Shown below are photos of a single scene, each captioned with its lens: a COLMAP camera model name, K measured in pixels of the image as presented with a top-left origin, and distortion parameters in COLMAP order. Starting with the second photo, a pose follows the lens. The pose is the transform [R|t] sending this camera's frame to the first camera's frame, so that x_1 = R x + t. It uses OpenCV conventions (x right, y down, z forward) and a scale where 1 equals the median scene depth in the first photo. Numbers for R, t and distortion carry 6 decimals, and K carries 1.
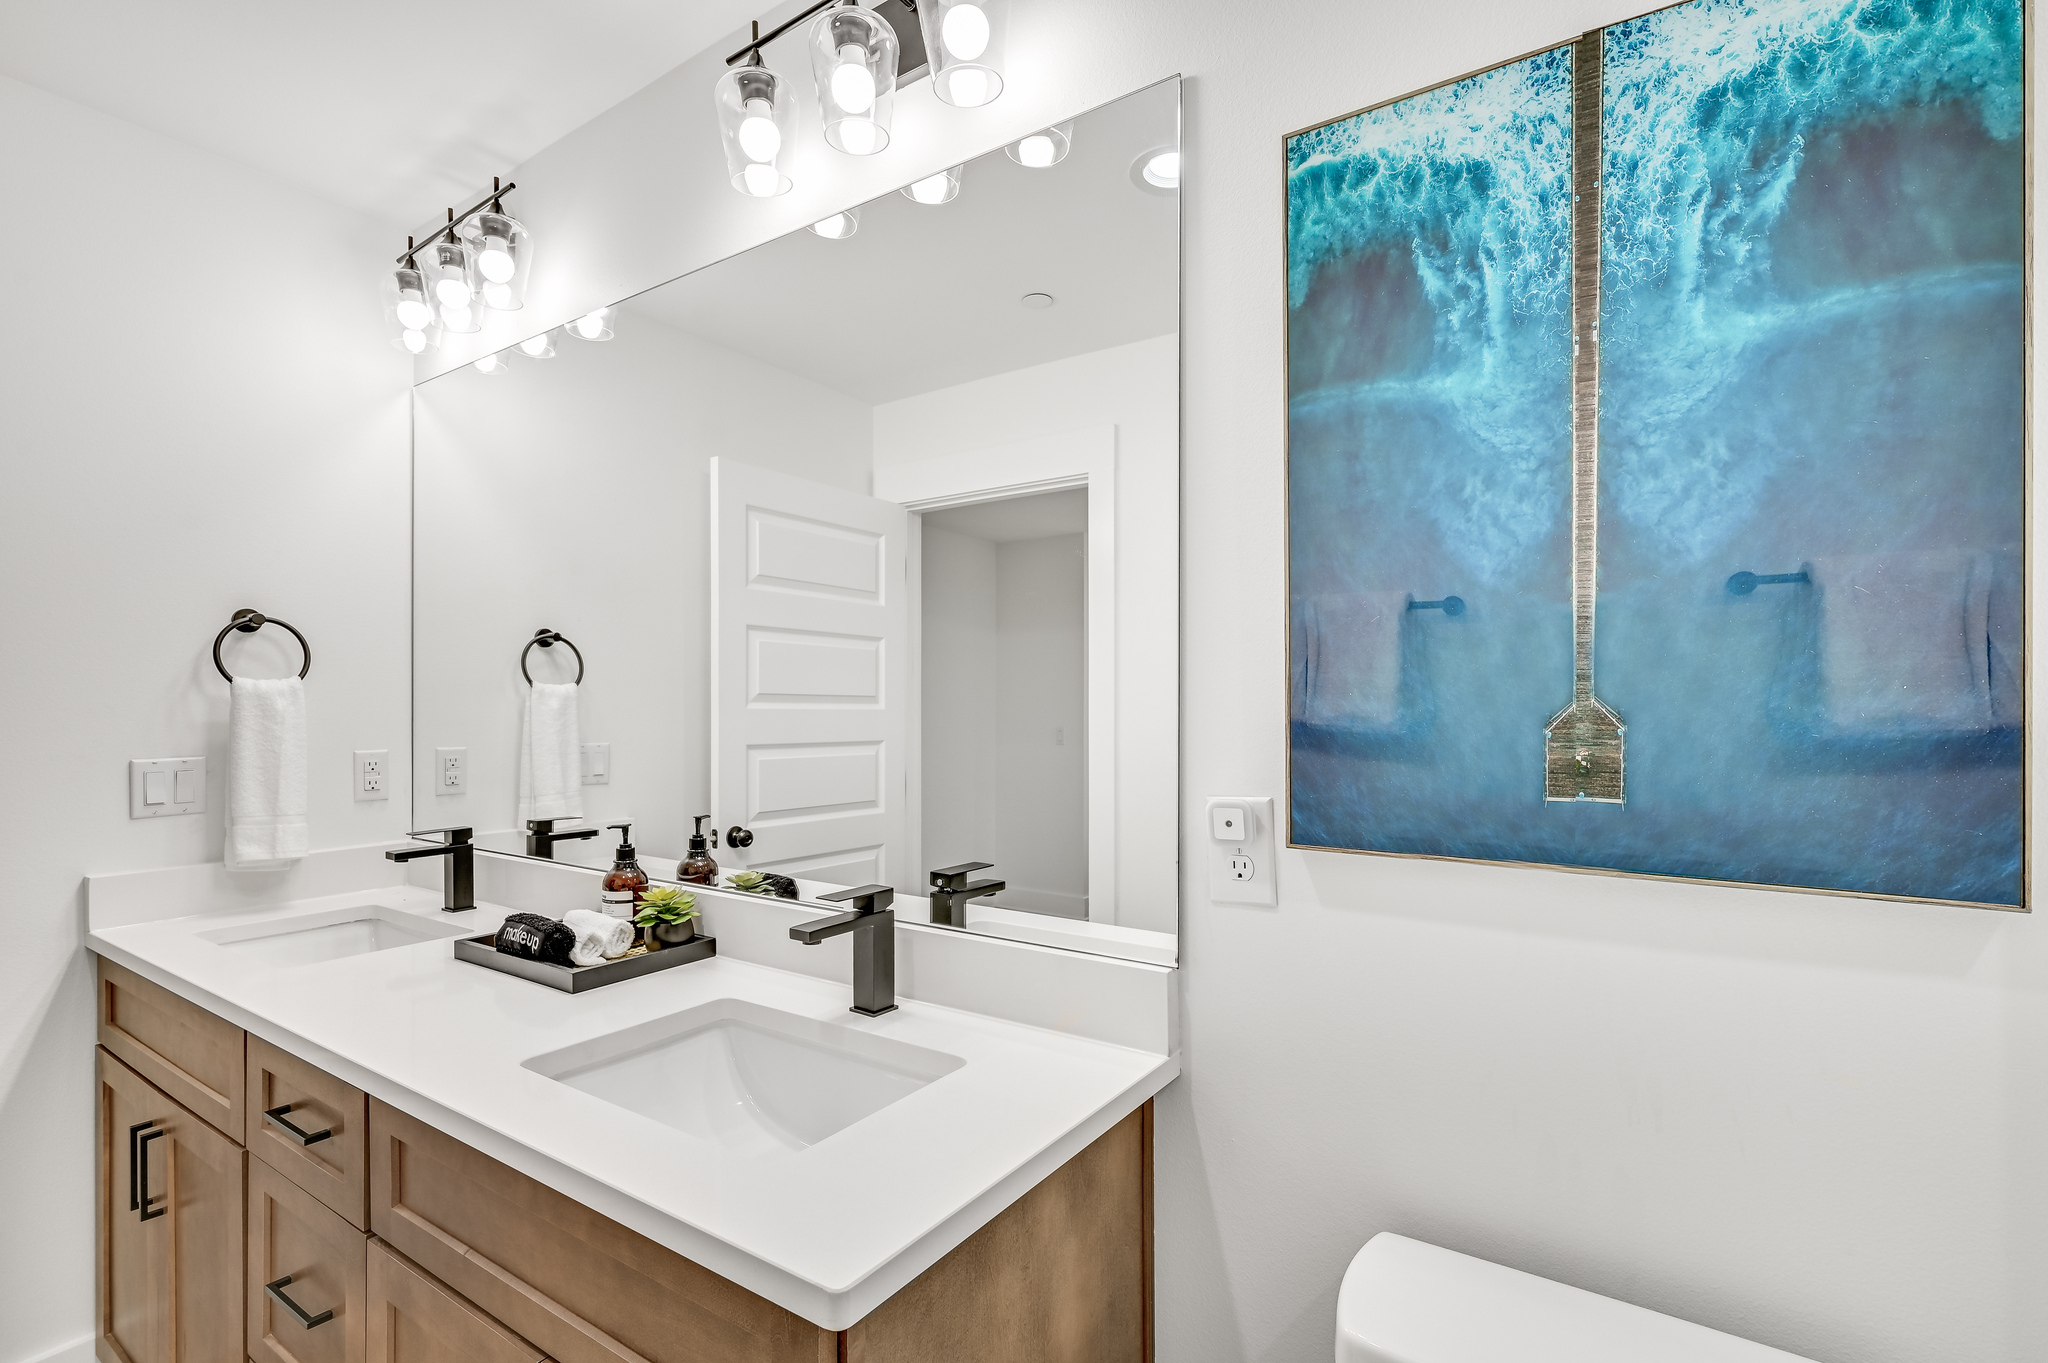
lens RADIAL K [[948.1, 0, 1021.8], [0, 948.1, 706.1], [0, 0, 1]] dist [-0.000199, -0.000132]
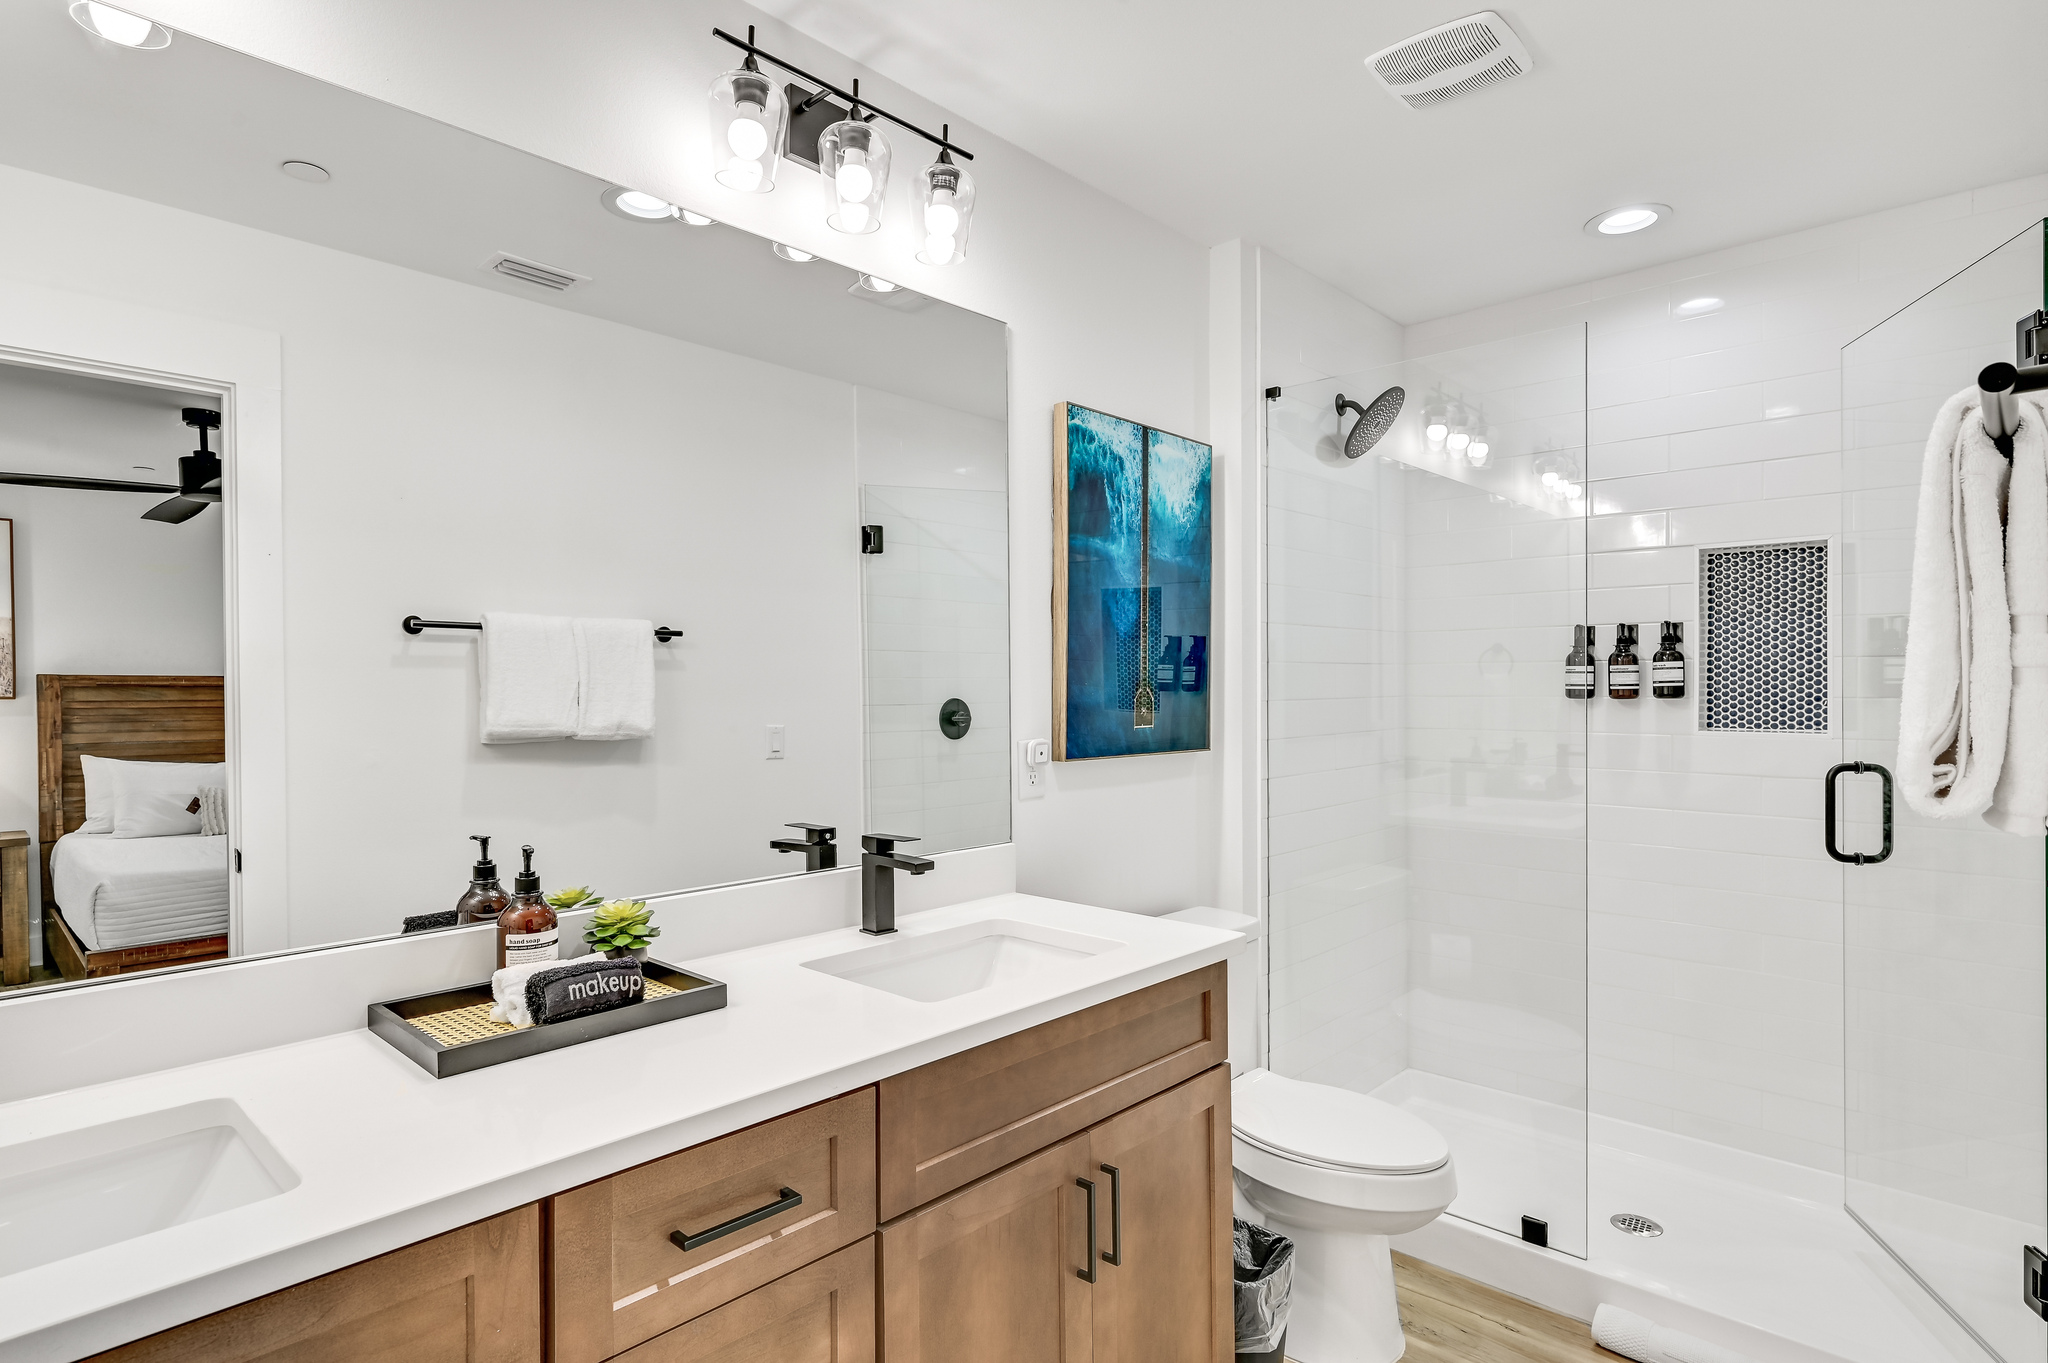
lens RADIAL K [[1067.7, 0, 1025.2], [0, 1067.7, 699.5], [0, 0, 1]] dist [0.000022, 0.000026]
pose [[0.157618, -0.008059, 0.987467, -2.098664], [0.008259, 0.999942, 0.006843, 0.004597], [-0.987466, 0.007077, 0.157675, 0.798929]]
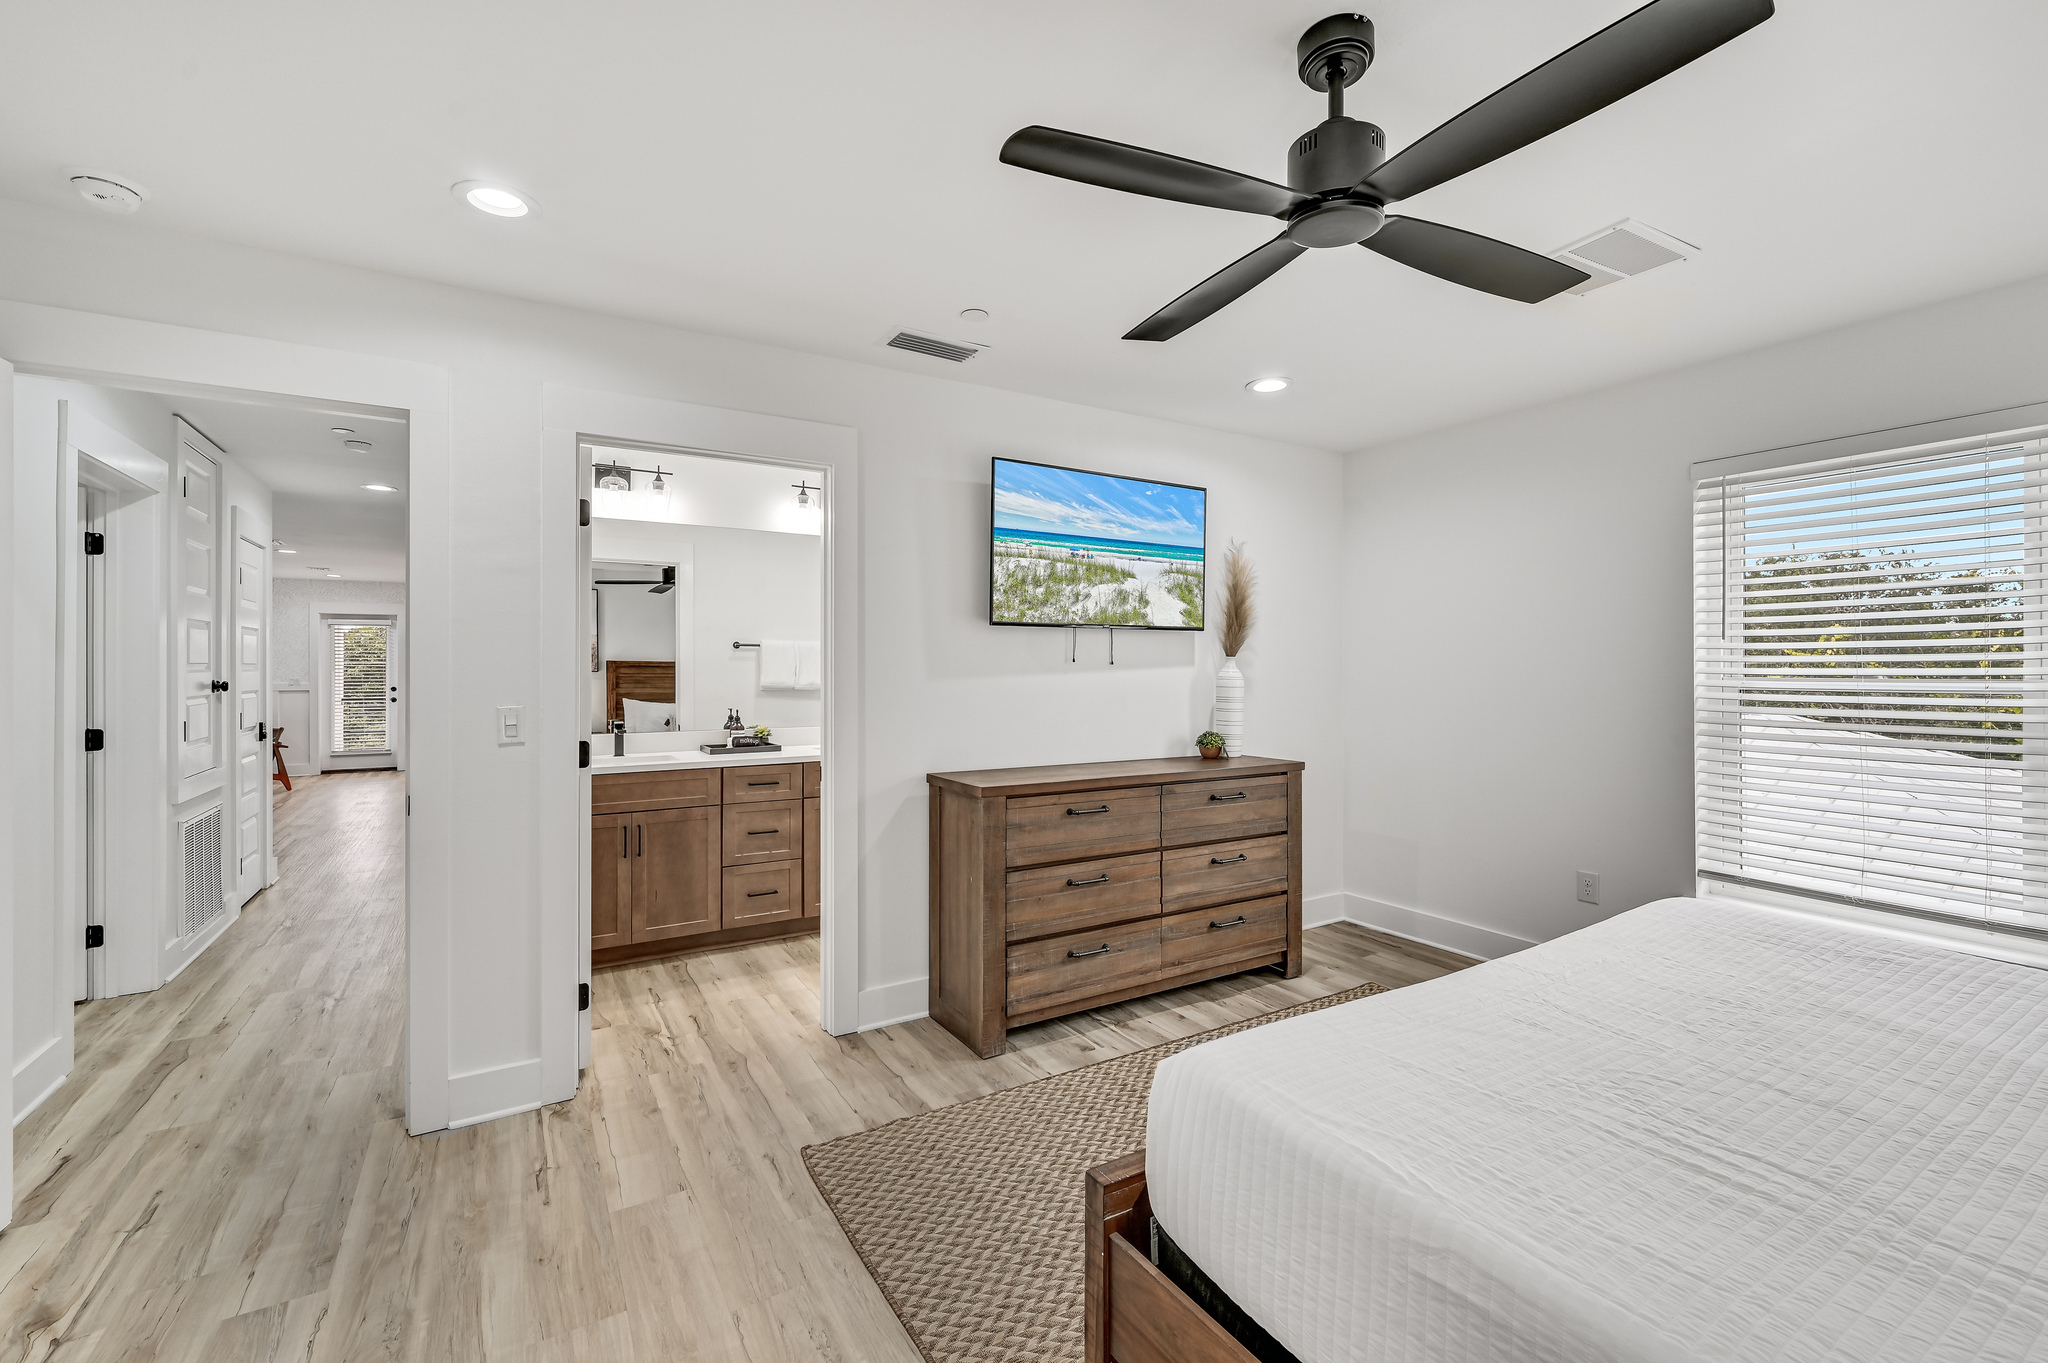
lens RADIAL K [[867.2, 0, 1024.0], [0, 867.2, 681.5], [0, 0, 1]] dist [-0.000037, -0.000020]
pose [[0.418646, -0.008664, 0.908108, -4.519906], [0.000251, 0.999956, 0.009425, 0.015067], [-0.908150, -0.003718, 0.418629, -1.827376]]
